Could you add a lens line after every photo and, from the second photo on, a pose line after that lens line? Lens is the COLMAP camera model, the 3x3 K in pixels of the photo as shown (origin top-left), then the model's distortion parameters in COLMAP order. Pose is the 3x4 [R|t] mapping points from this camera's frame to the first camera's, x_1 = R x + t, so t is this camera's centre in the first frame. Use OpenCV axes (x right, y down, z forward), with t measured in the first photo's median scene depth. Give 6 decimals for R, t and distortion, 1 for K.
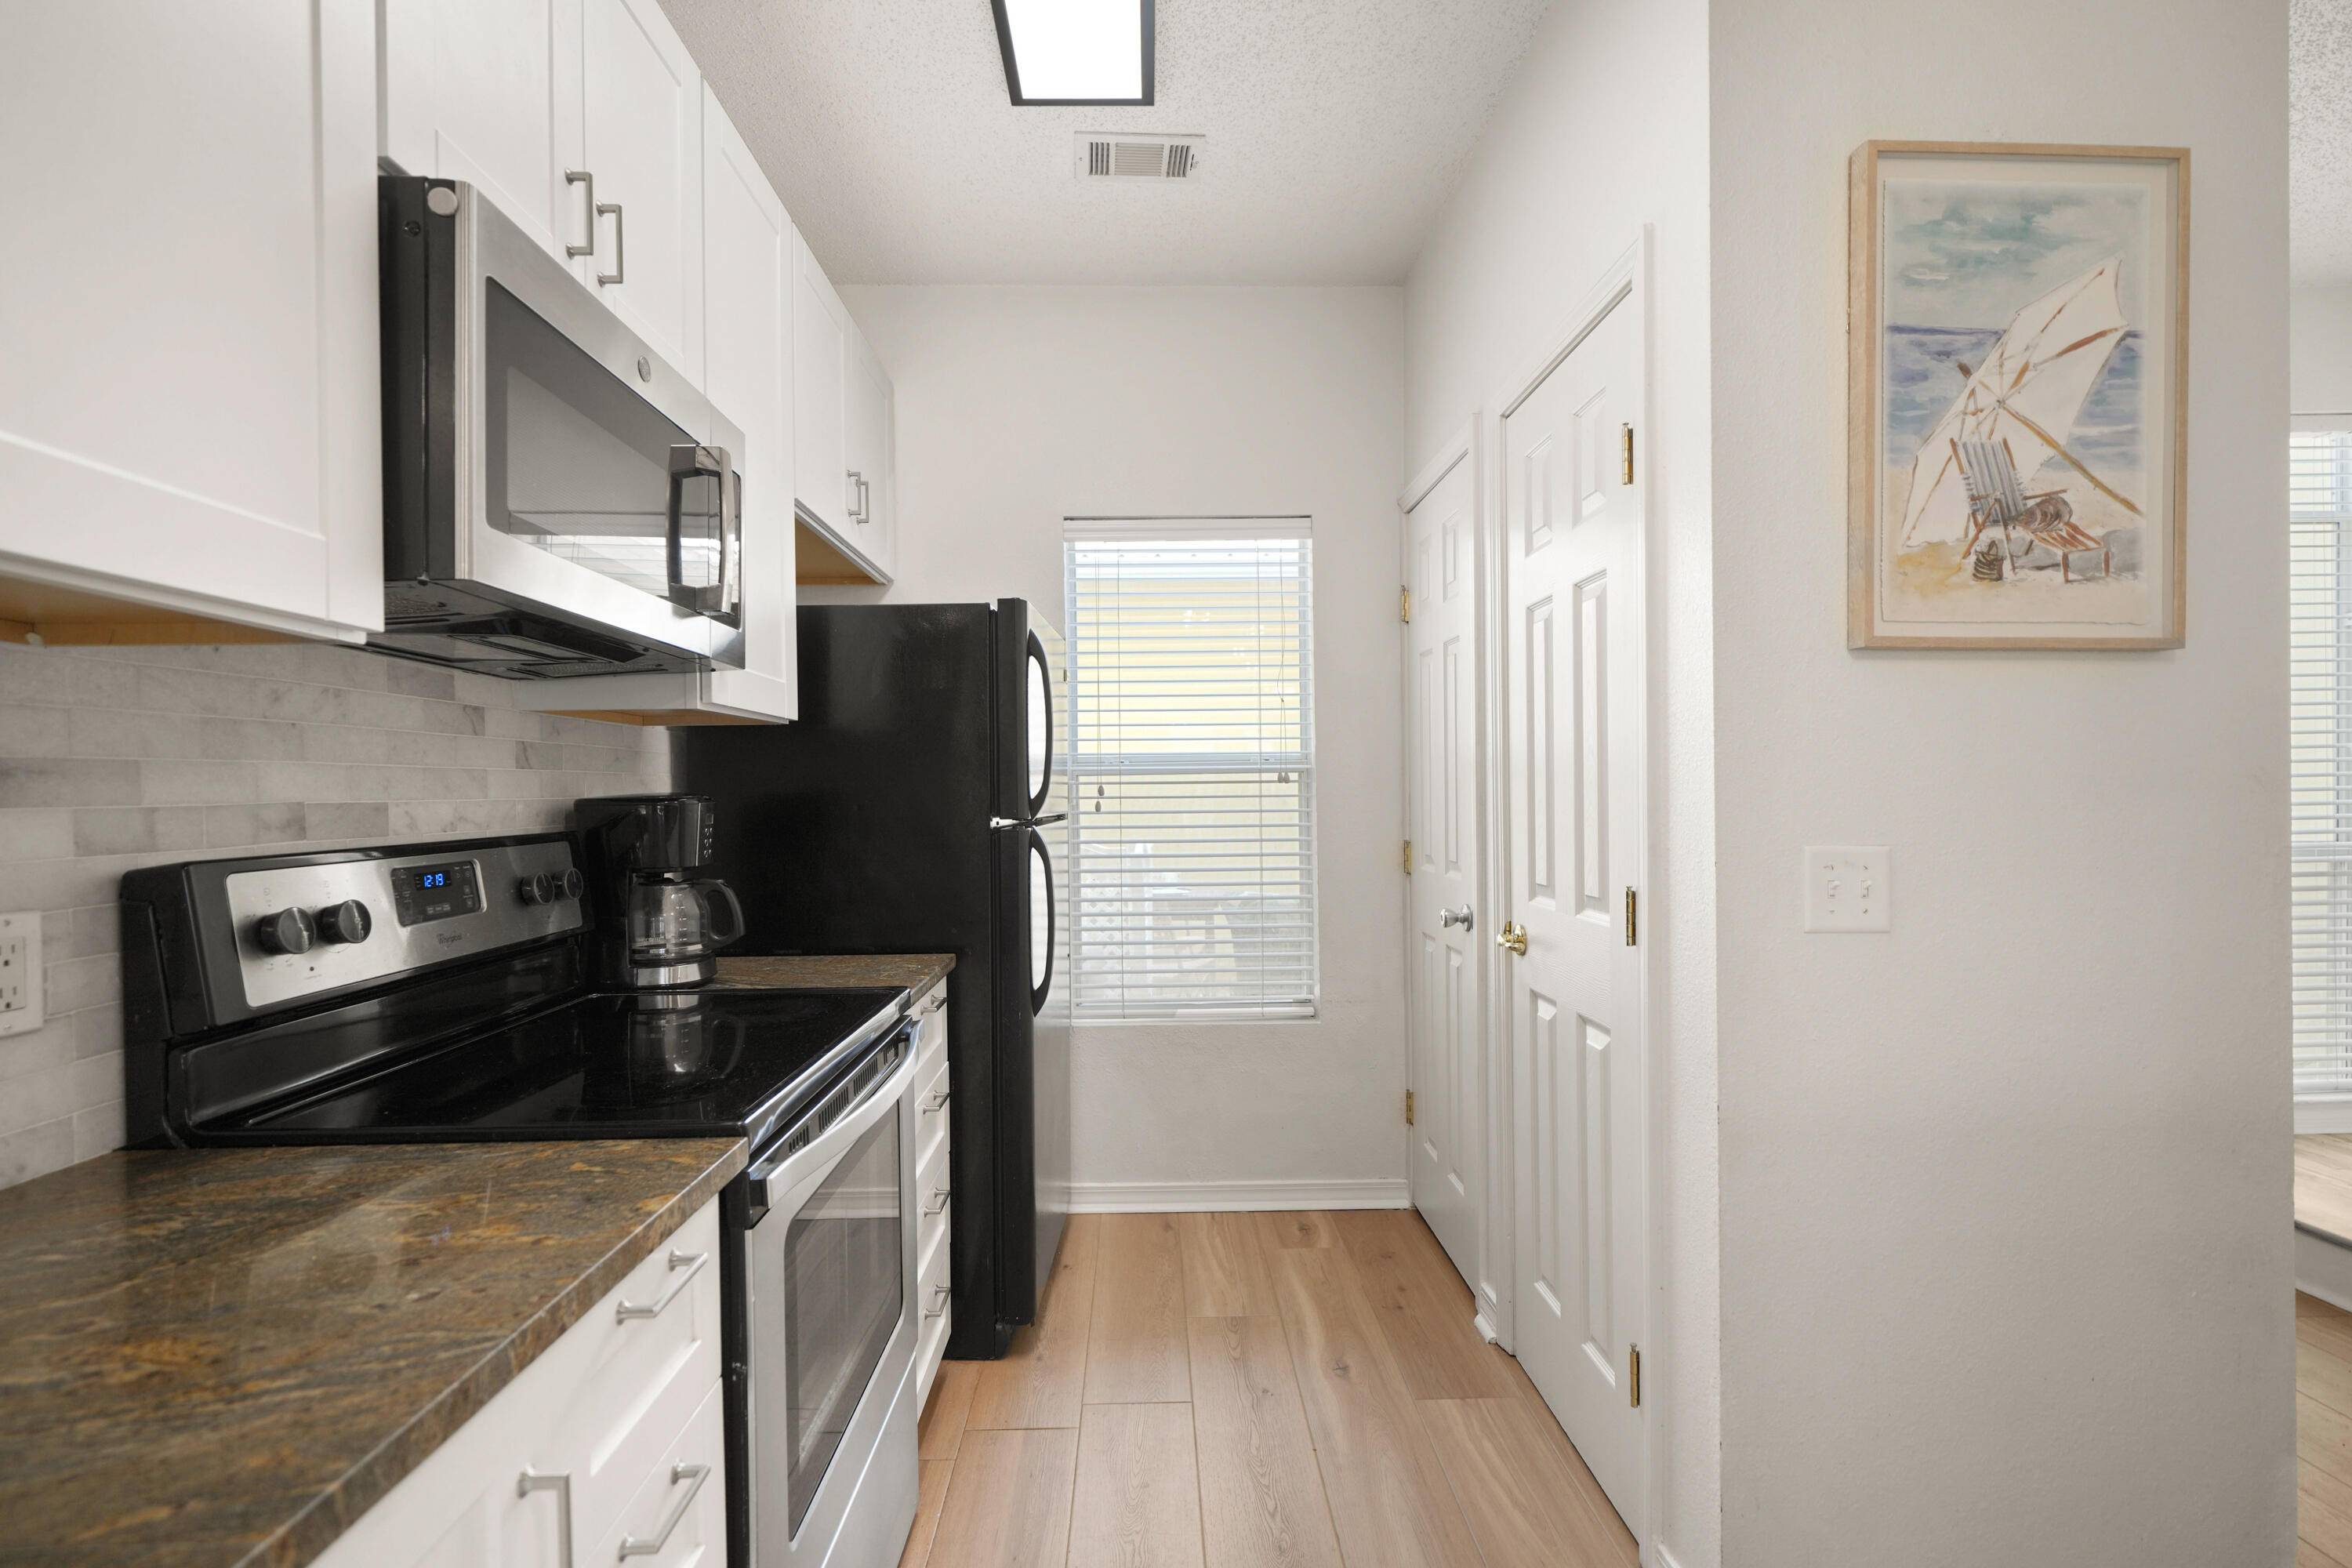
lens RADIAL K [[1106.3, 0, 1175.2], [0, 1106.3, 792.1], [0, 0, 1]] dist [-0.001024, 0.002537]
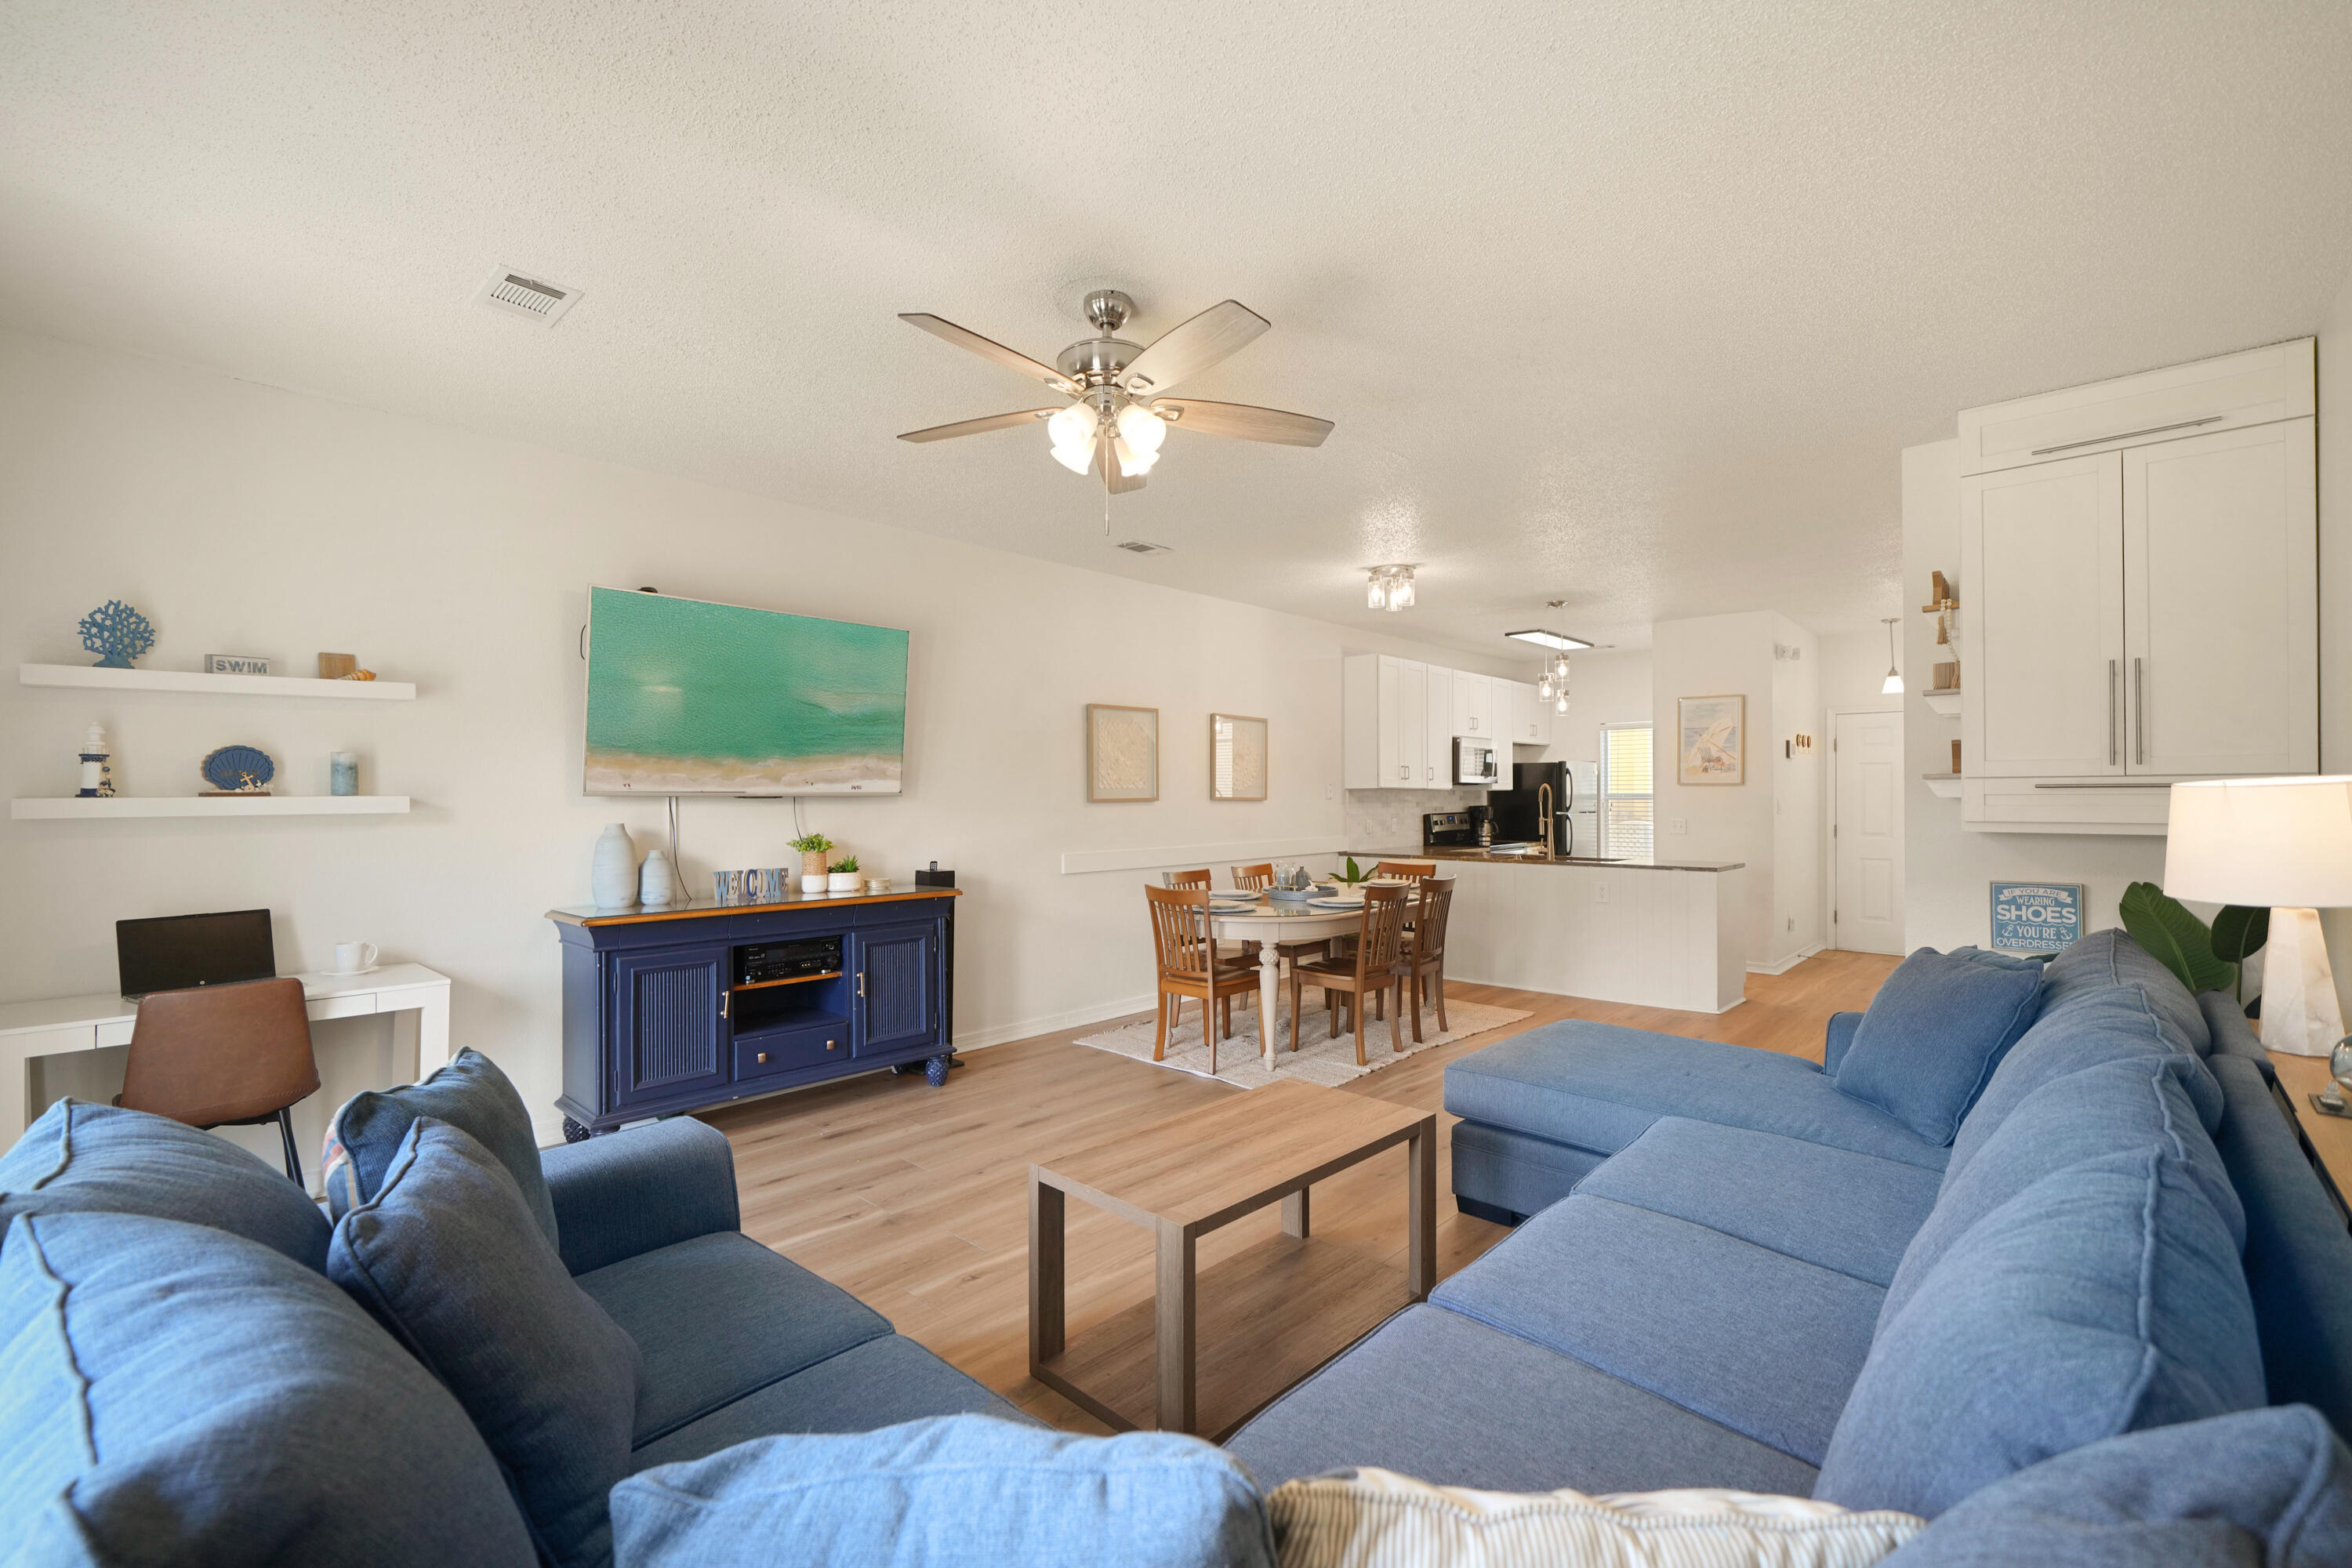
lens RADIAL K [[1013.3, 0, 1154.4], [0, 1013.3, 800.1], [0, 0, 1]] dist [0.000377, -0.000944]
pose [[0.710692, 0.013514, -0.703374, 2.359365], [-0.007597, 0.999905, 0.011536, -0.087920], [0.703463, -0.002855, 0.710726, -4.602429]]
